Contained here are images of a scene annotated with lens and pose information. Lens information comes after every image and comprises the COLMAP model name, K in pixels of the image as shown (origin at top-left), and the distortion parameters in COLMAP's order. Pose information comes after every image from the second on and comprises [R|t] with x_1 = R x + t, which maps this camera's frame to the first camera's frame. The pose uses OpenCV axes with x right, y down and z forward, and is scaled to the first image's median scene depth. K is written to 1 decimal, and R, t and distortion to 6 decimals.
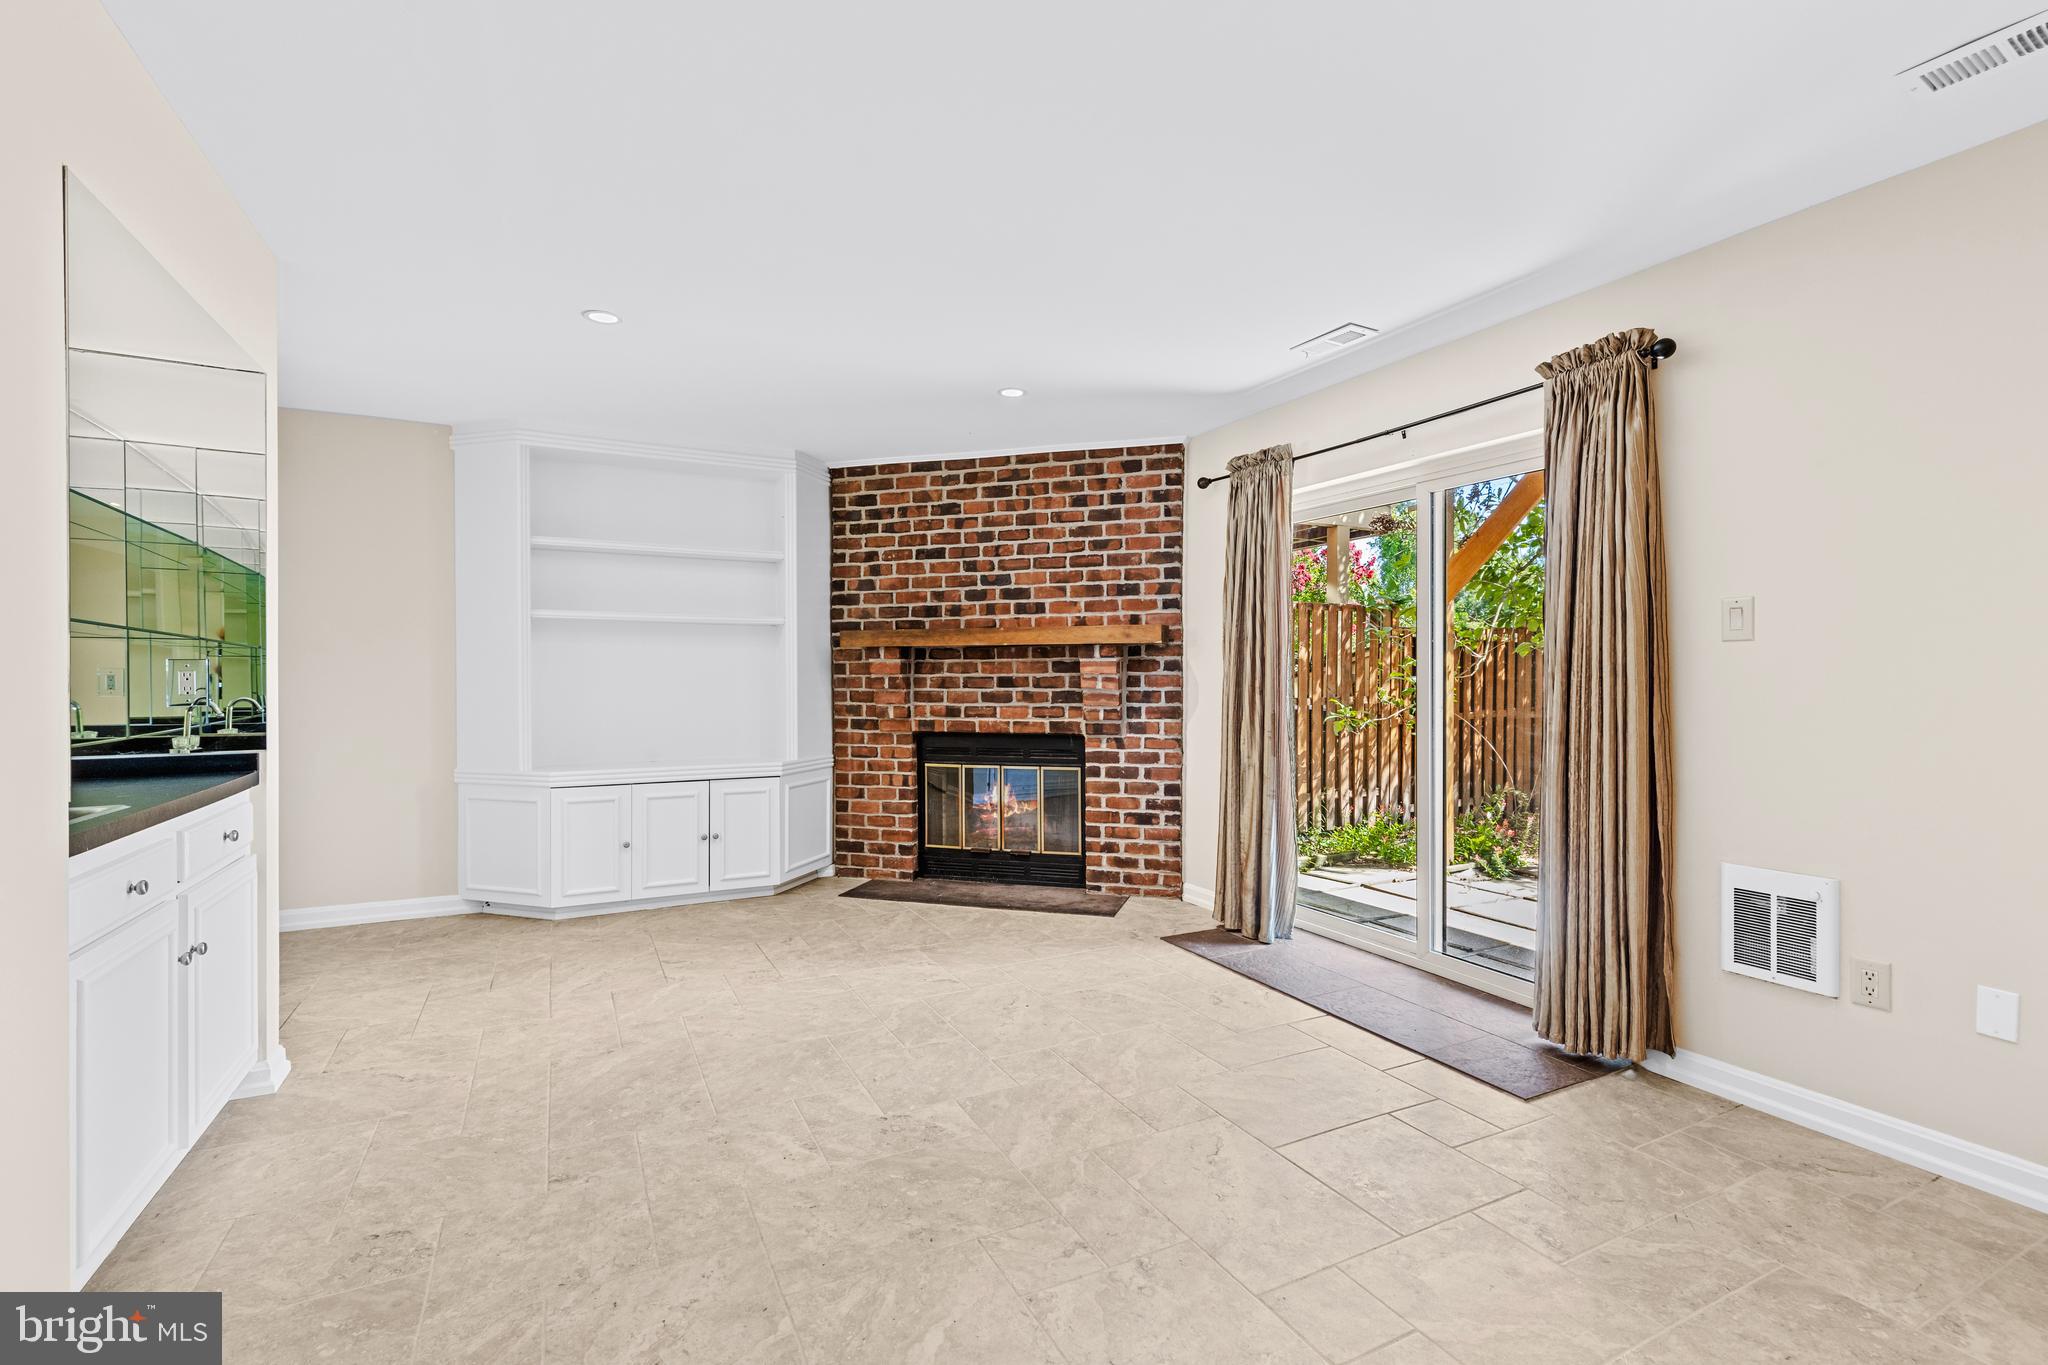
lens RADIAL K [[916.2, 0, 1020.4], [0, 916.2, 678.4], [0, 0, 1]] dist [0.002754, -0.000428]
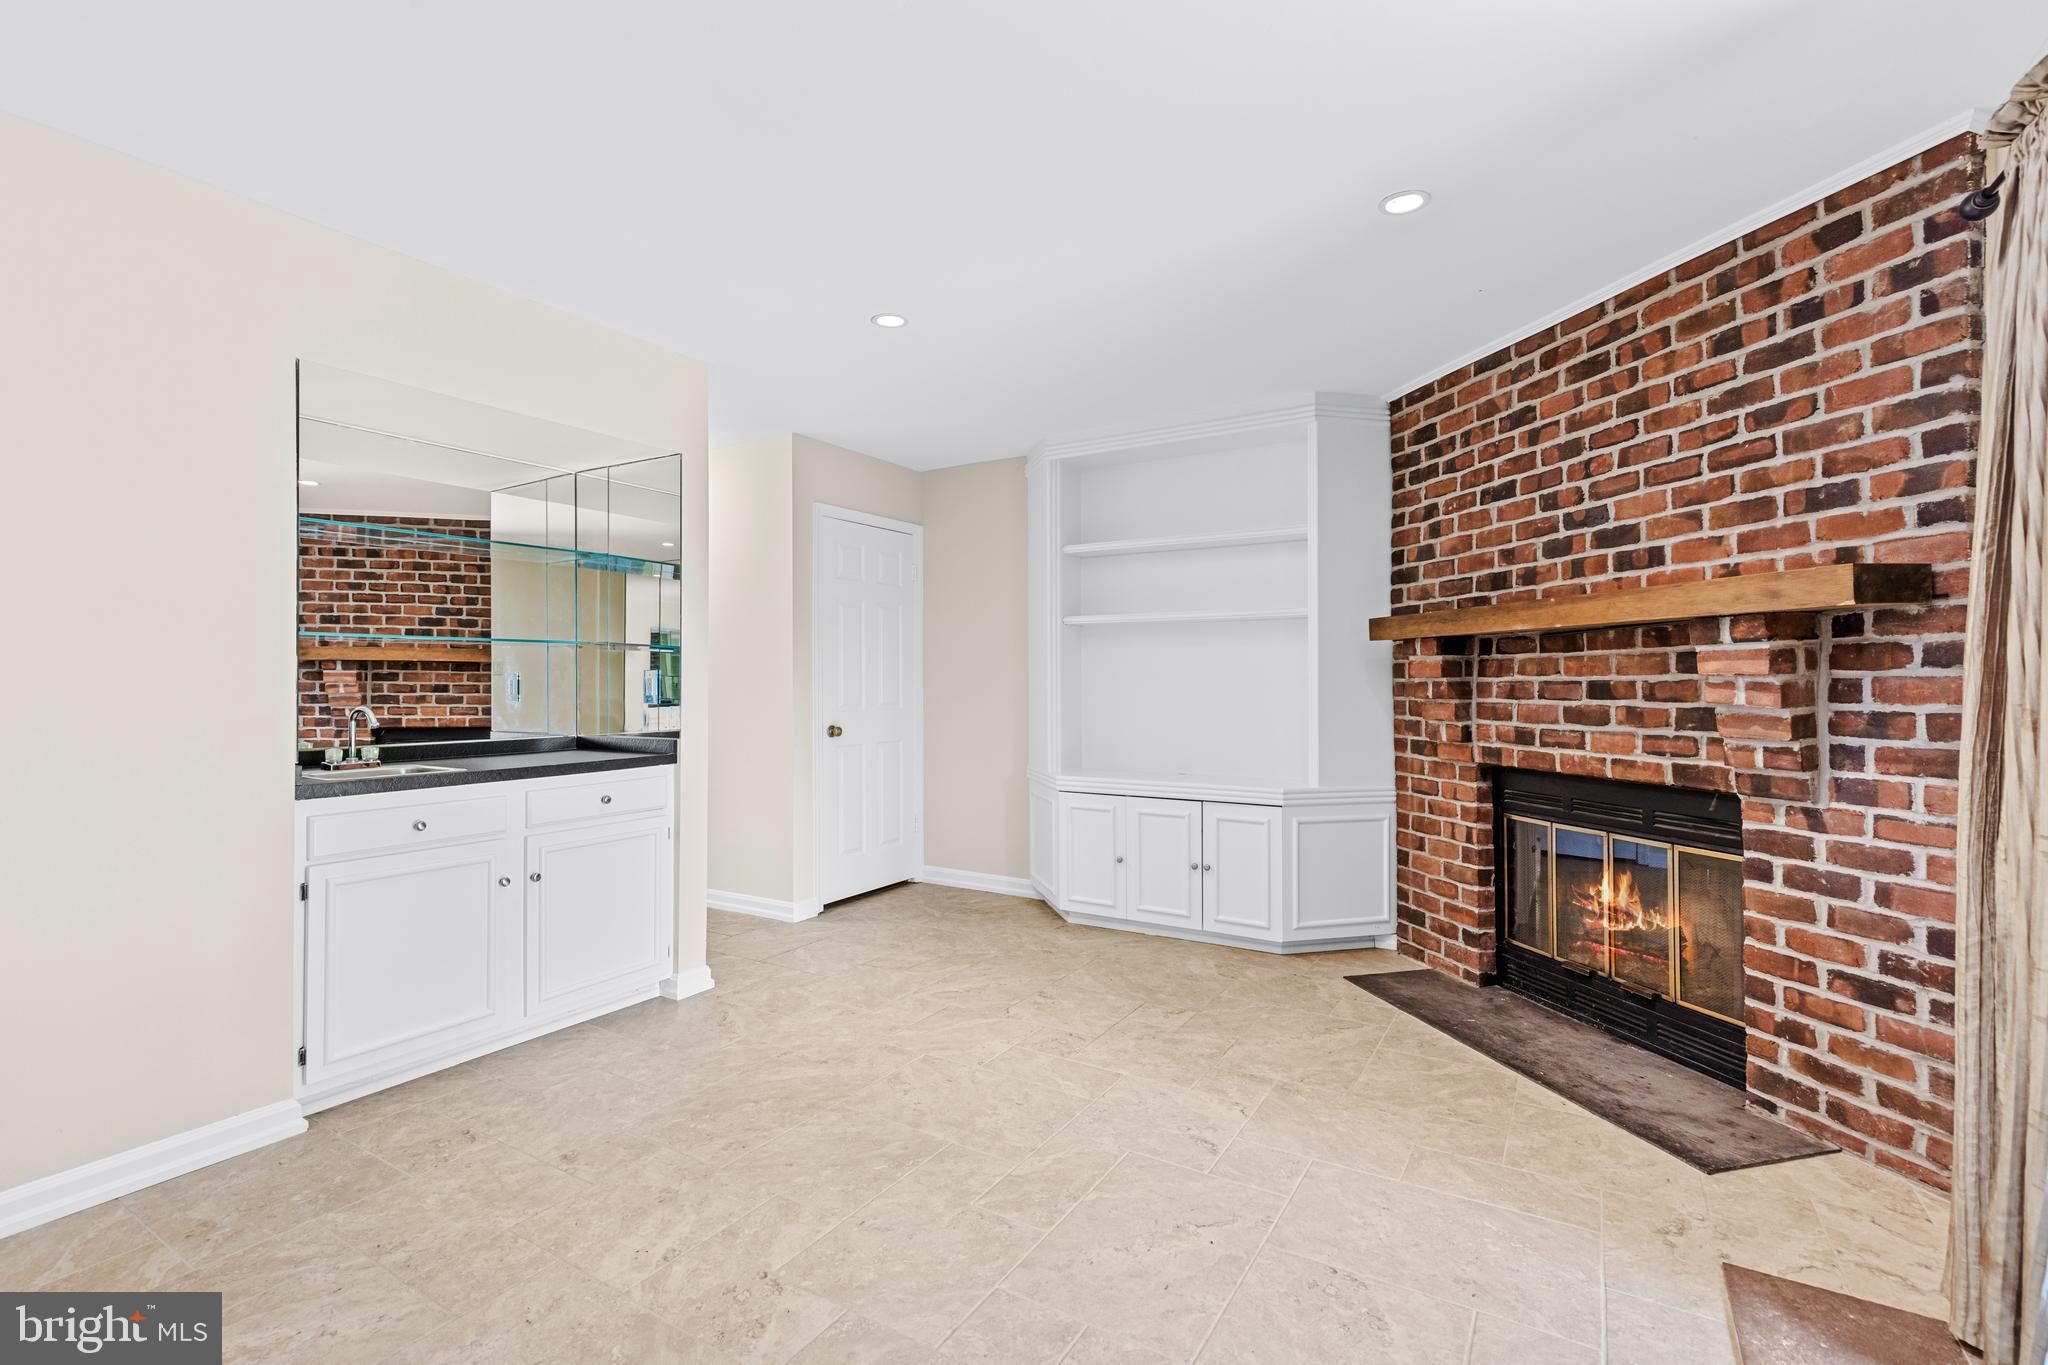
lens RADIAL K [[916.2, 0, 1033.5], [0, 916.2, 674.3], [0, 0, 1]] dist [0.002754, -0.000428]
pose [[0.521970, -0.007156, -0.852934, 0.302712], [-0.000600, 0.999961, -0.008757, -0.000765], [0.852964, 0.005083, 0.521945, 0.398582]]
